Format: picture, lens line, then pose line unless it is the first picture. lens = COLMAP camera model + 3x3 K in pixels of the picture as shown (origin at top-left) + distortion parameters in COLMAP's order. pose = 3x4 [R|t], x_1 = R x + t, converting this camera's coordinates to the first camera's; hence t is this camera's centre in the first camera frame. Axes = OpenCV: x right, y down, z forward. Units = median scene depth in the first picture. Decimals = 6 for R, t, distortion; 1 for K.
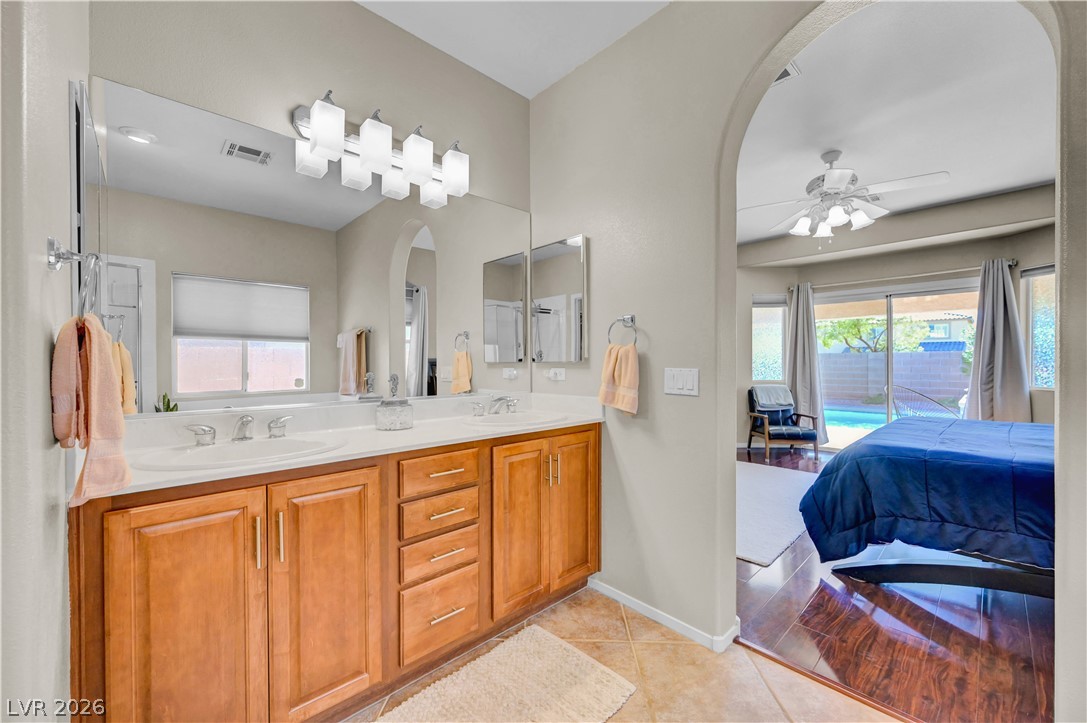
lens RADIAL K [[423.0, 0, 543.5], [0, 423.0, 361.5], [0, 0, 1]] dist [-0.002613, -0.000260]
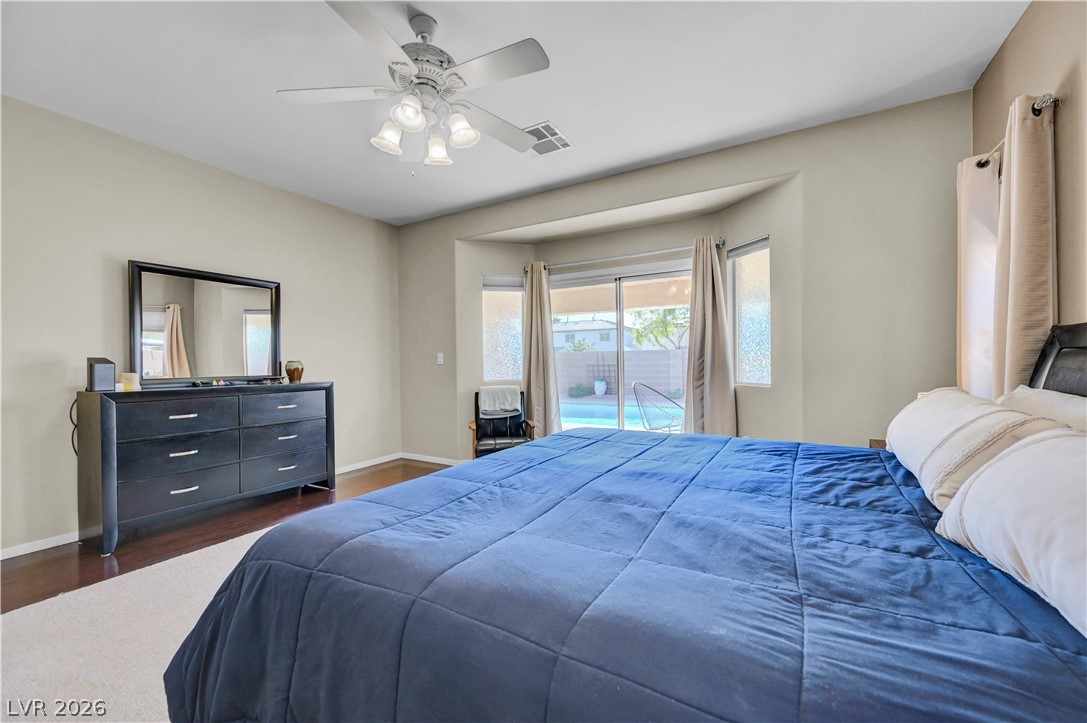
lens RADIAL K [[427.2, 0, 548.6], [0, 427.2, 364.7], [0, 0, 1]] dist [-0.001094, 0.000442]
pose [[0.956195, -0.009393, 0.292580, 0.398771], [0.007492, 0.999943, 0.007616, 0.009597], [-0.292635, -0.005091, 0.956211, 0.197910]]
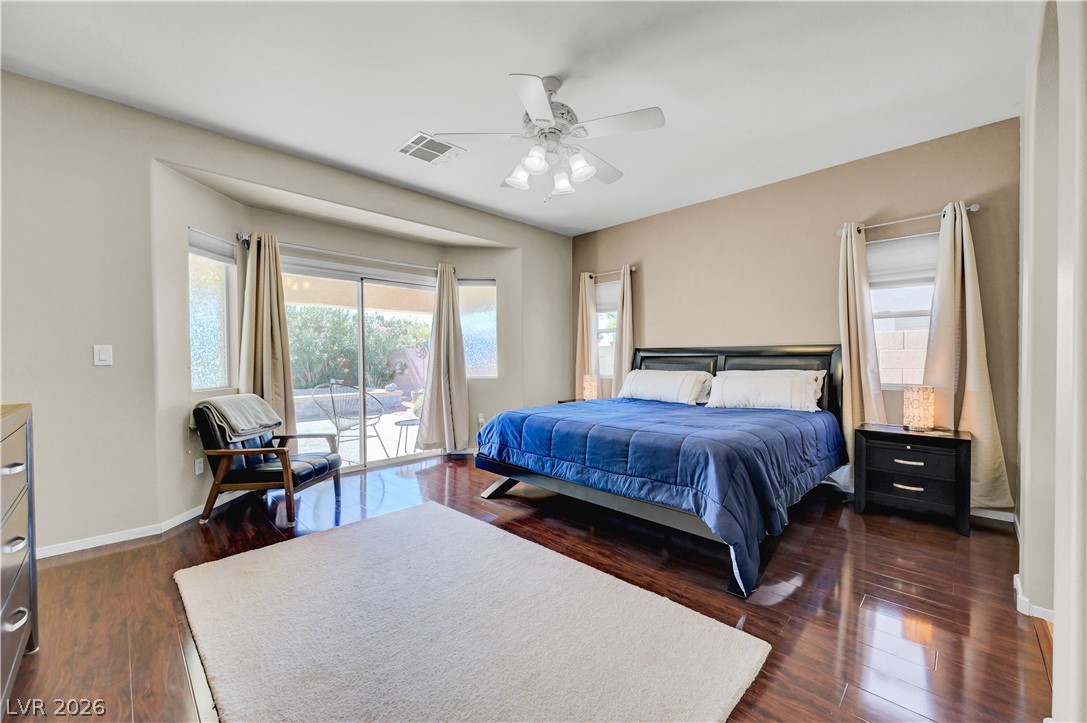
lens RADIAL K [[427.2, 0, 548.6], [0, 427.2, 364.7], [0, 0, 1]] dist [-0.001094, 0.000442]
pose [[-0.043755, -0.010621, 0.998986, -0.062548], [0.010299, 0.999886, 0.011082, 0.012839], [-0.998989, 0.010773, -0.043641, 0.615391]]
